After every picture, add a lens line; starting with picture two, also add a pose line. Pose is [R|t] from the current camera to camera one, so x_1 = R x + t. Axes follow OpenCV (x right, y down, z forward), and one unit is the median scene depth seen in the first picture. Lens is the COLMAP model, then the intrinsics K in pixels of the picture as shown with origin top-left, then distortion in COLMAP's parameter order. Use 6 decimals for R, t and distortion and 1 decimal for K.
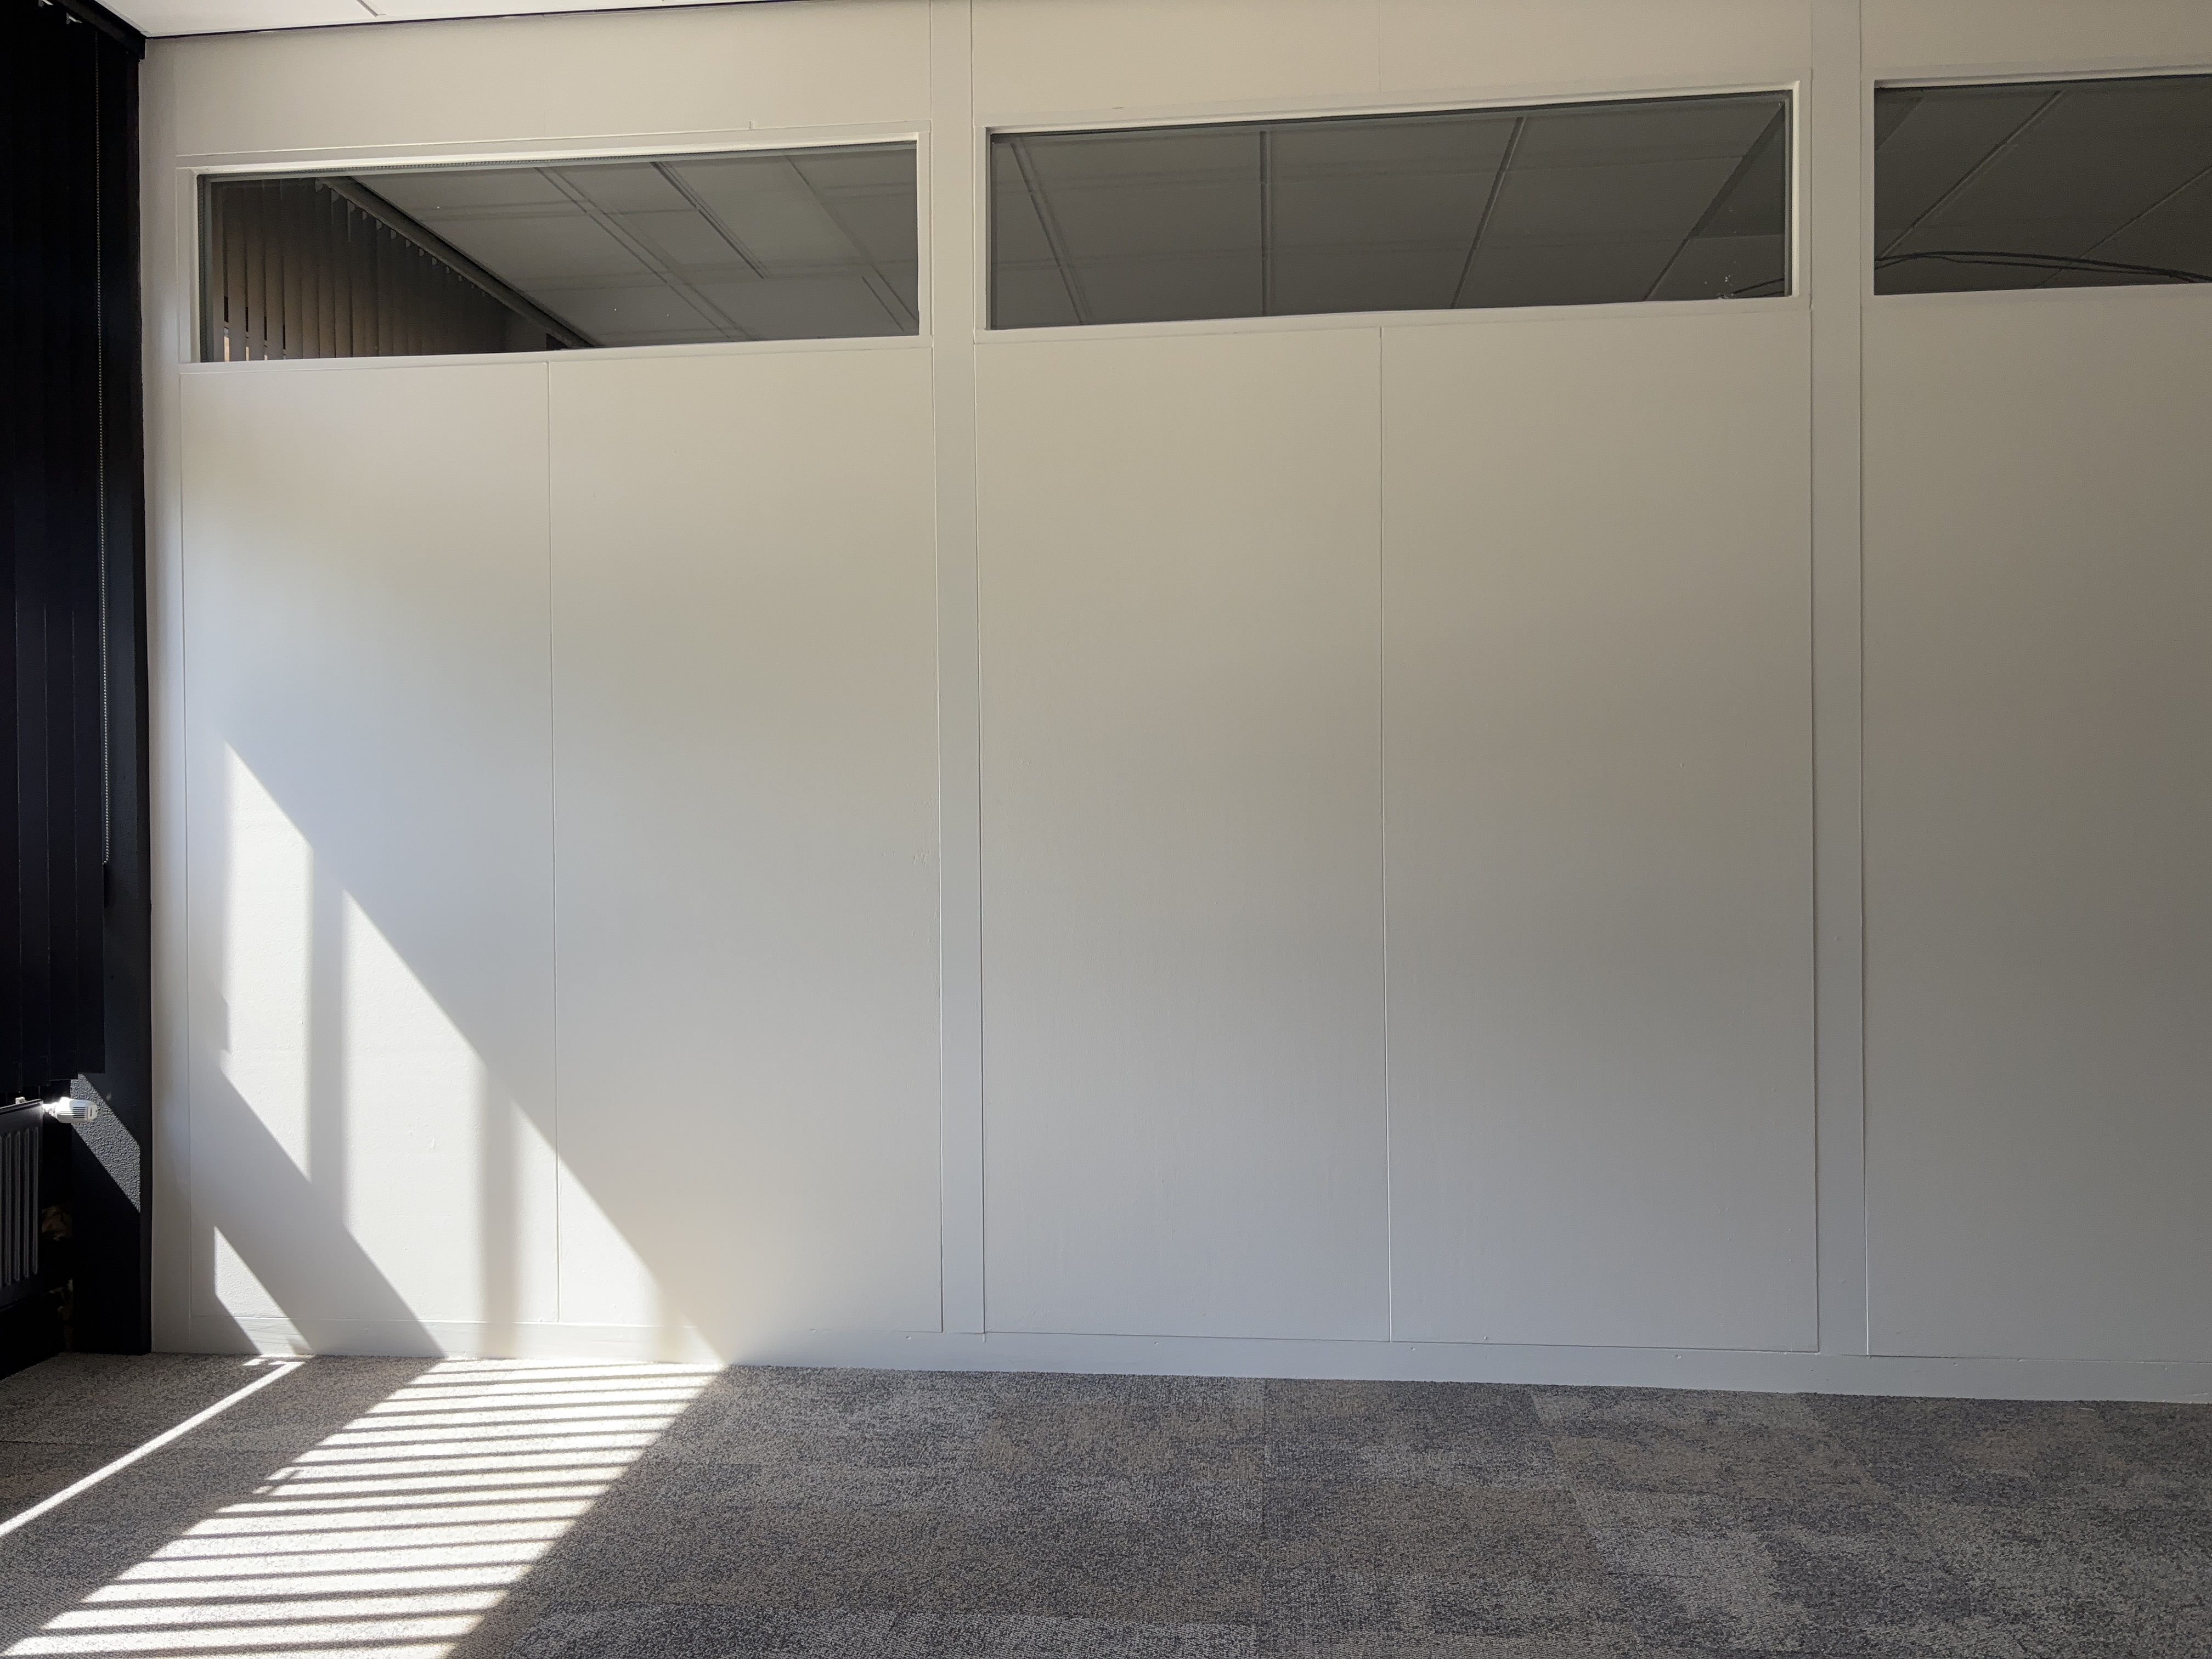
lens RADIAL K [[1672.4, 0, 1106.0], [0, 1672.4, 829.5], [0, 0, 1]] dist [0.054718, -0.076743]
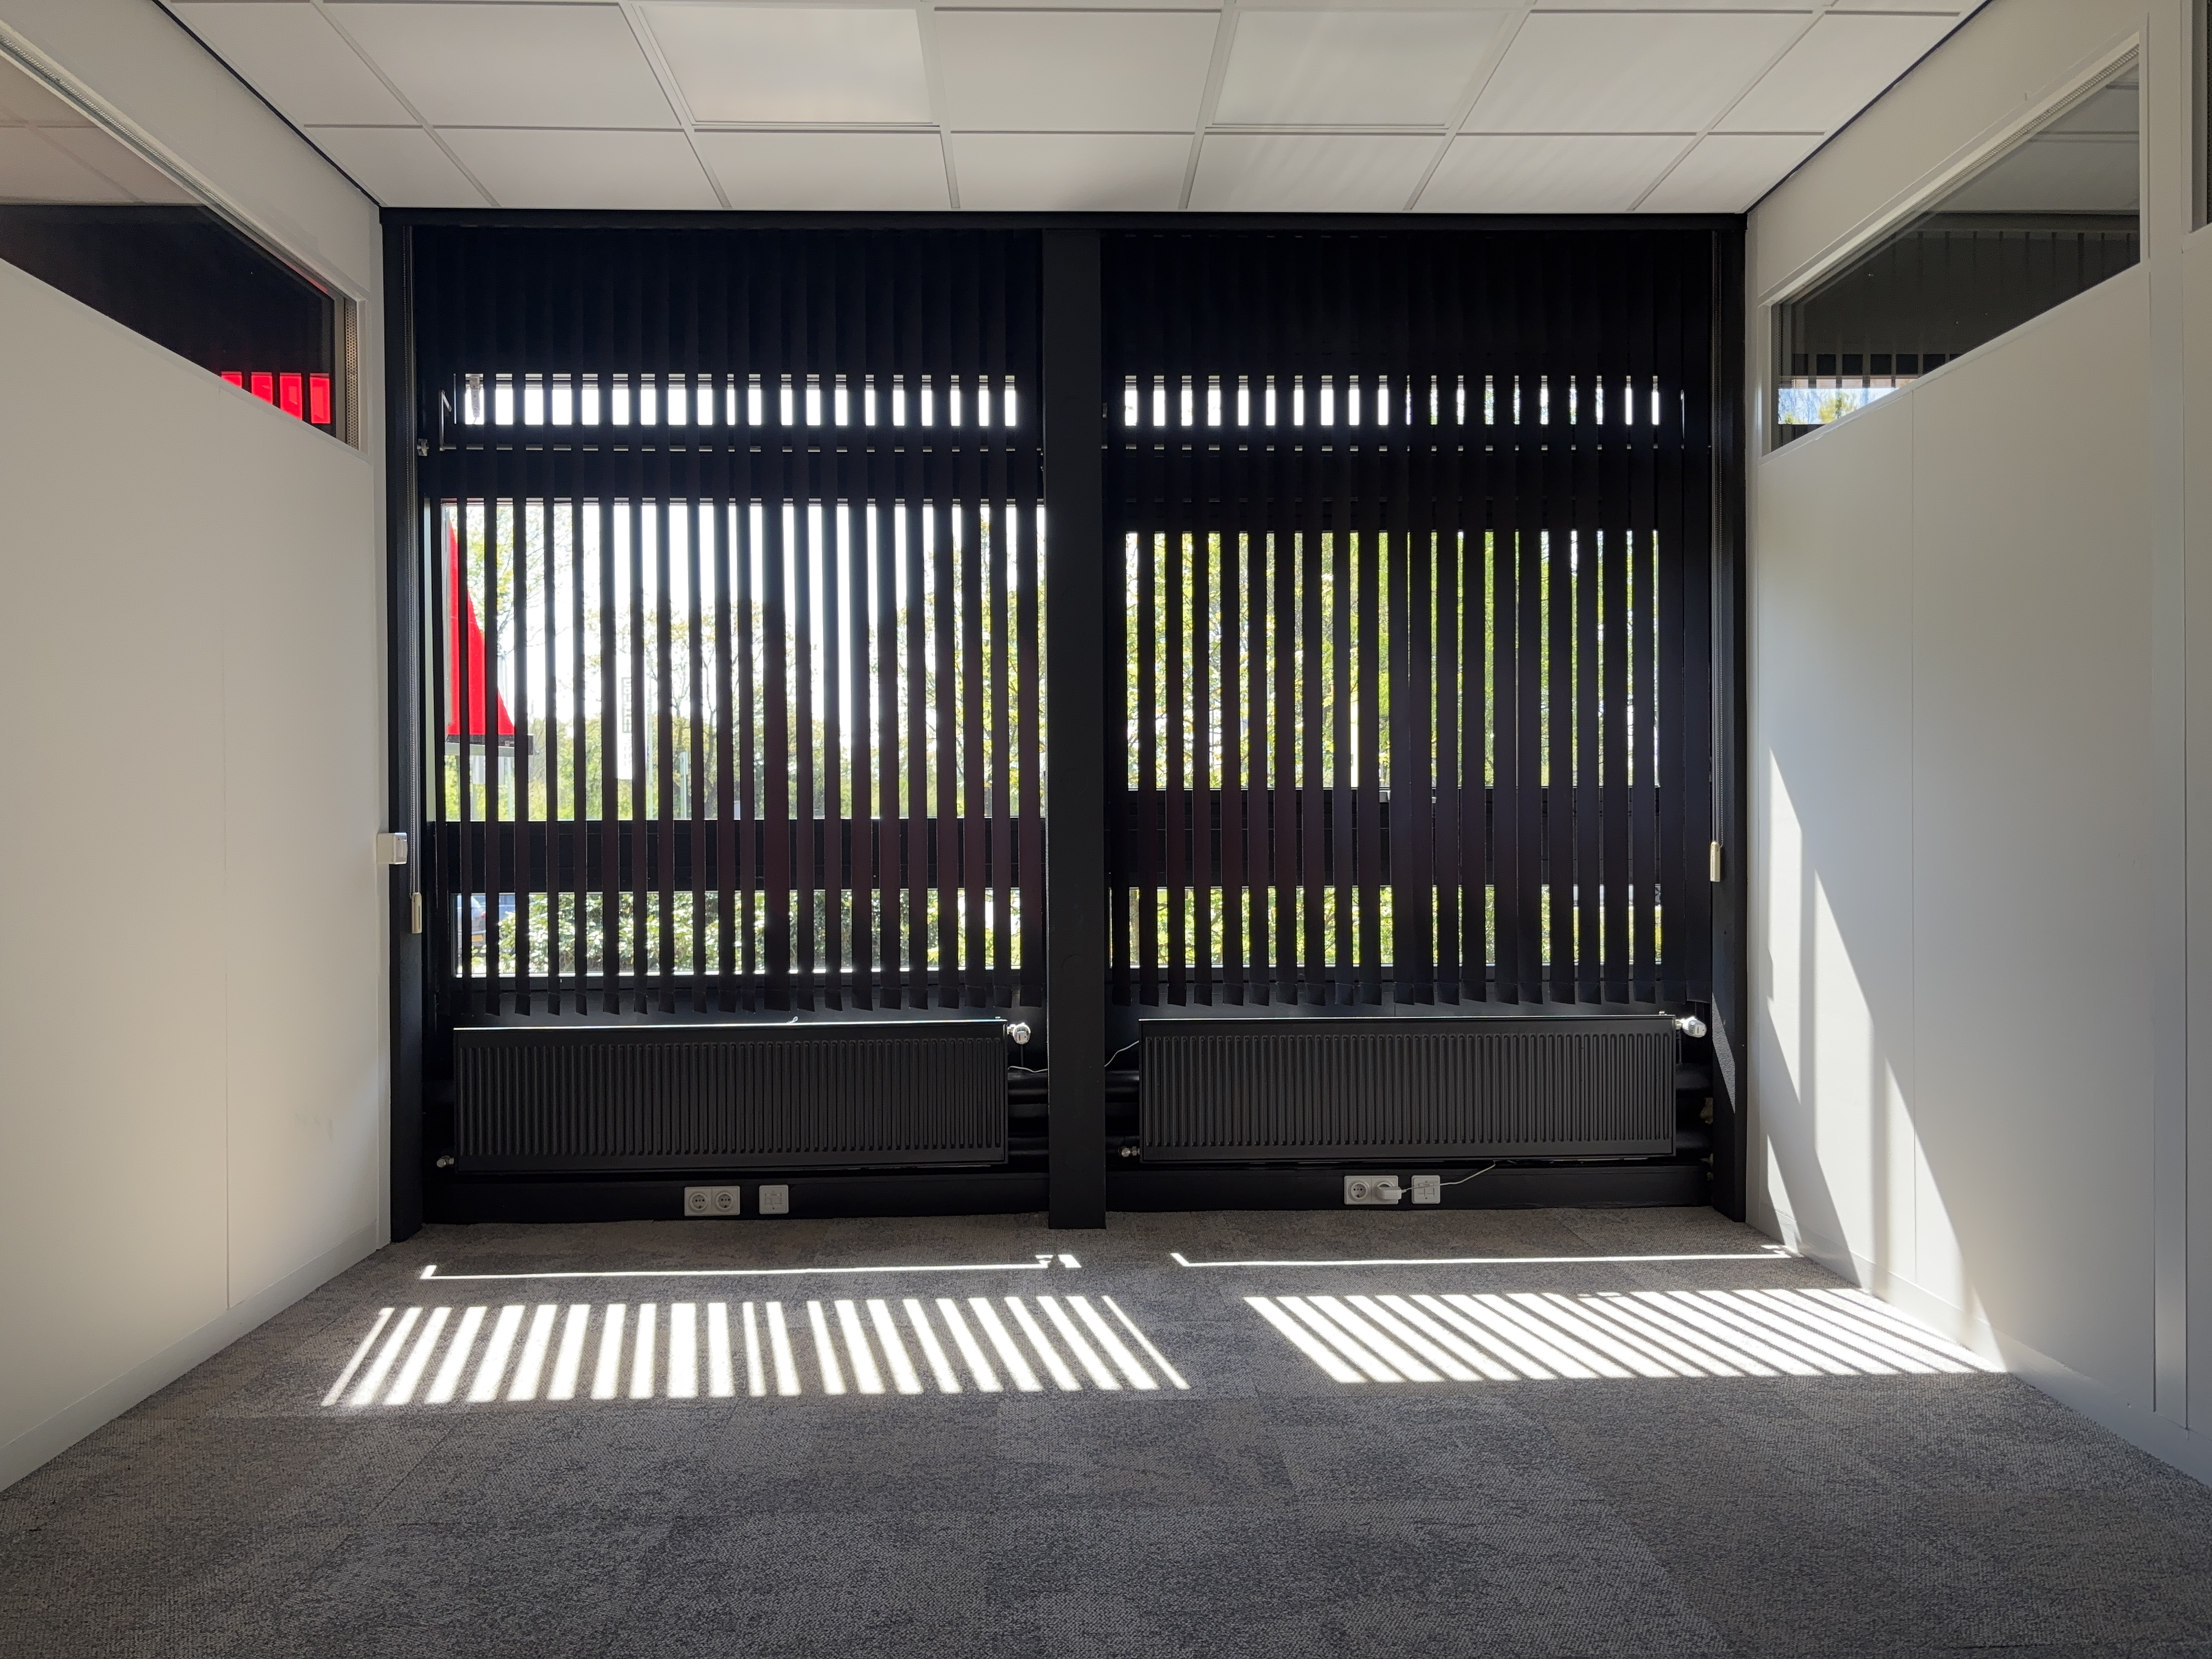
lens RADIAL K [[1672.4, 0, 1106.0], [0, 1672.4, 829.5], [0, 0, 1]] dist [0.054718, -0.076743]
pose [[0.132188, 0.011272, -0.991161, 0.705488], [-0.004530, 0.999932, 0.010768, -0.006669], [0.991214, 0.003067, 0.132231, 0.362177]]
